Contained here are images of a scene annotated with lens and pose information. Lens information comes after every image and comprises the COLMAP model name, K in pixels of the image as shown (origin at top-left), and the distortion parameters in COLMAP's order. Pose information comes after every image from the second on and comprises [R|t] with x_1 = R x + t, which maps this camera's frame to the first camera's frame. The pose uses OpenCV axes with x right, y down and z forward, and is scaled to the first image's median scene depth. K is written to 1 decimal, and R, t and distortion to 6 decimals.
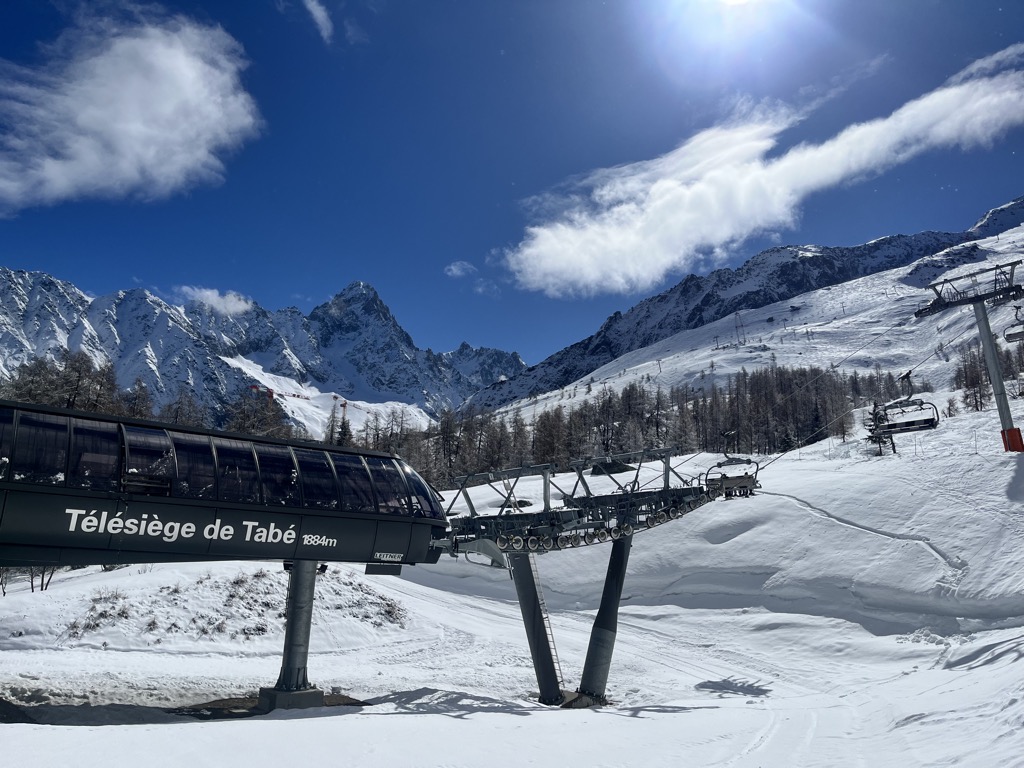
lens RADIAL K [[769.3, 0, 512.0], [0, 769.3, 384.0], [0, 0, 1]] dist [0.017792, 0.003697]
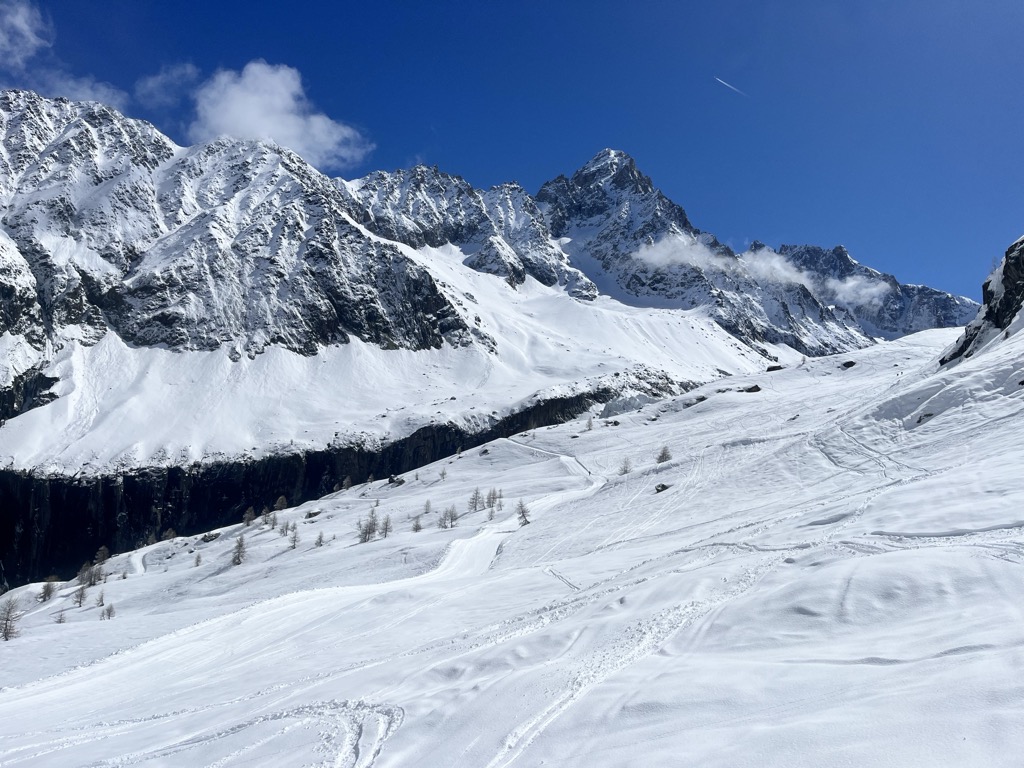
lens RADIAL K [[769.3, 0, 512.0], [0, 769.3, 384.0], [0, 0, 1]] dist [0.017792, 0.003697]
pose [[0.944030, 0.005775, -0.329810, -0.062797], [0.020358, 0.996921, 0.075728, 0.031585], [0.329231, -0.078204, 0.941005, 0.378051]]
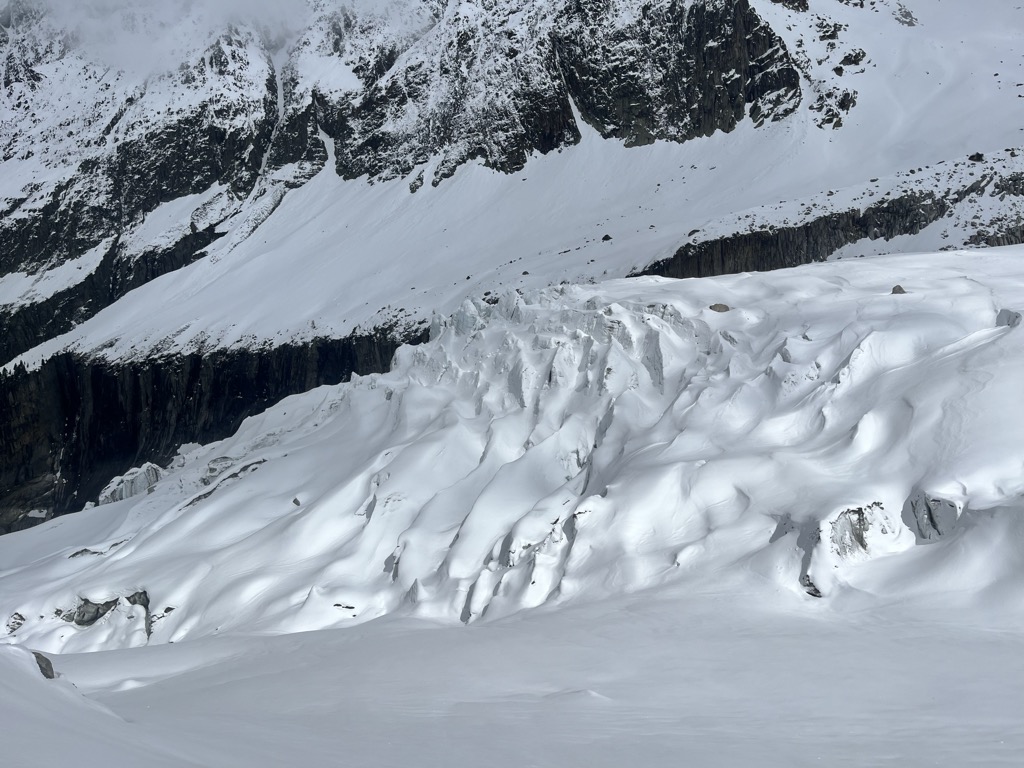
lens RADIAL K [[769.3, 0, 512.0], [0, 769.3, 384.0], [0, 0, 1]] dist [0.017792, 0.003697]
pose [[0.426682, 0.181707, -0.885960, -0.039510], [0.160589, 0.948820, 0.271940, 0.039538], [0.890030, -0.258308, 0.375664, 0.540229]]
